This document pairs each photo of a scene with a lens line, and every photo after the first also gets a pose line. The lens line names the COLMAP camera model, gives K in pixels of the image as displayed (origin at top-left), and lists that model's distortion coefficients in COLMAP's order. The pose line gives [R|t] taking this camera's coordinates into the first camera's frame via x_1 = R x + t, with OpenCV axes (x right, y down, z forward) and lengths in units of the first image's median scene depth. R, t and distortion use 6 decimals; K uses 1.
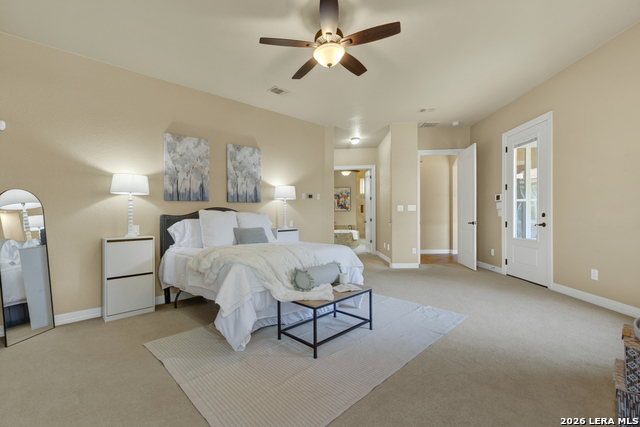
lens RADIAL K [[278.9, 0, 320.0], [0, 278.9, 213.5], [0, 0, 1]] dist [0.002474, 0.000369]
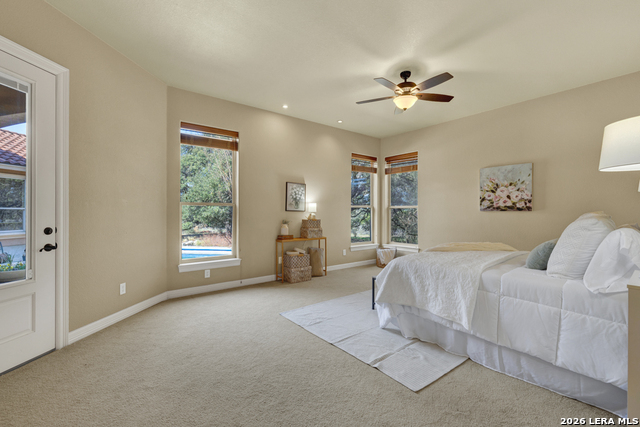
lens RADIAL K [[278.9, 0, 320.0], [0, 278.9, 213.5], [0, 0, 1]] dist [0.002474, 0.000369]
pose [[-0.995550, 0.004063, 0.094149, 0.185544], [0.004085, 0.999992, 0.000040, -0.030389], [-0.094148, 0.000424, -0.995558, 1.604709]]
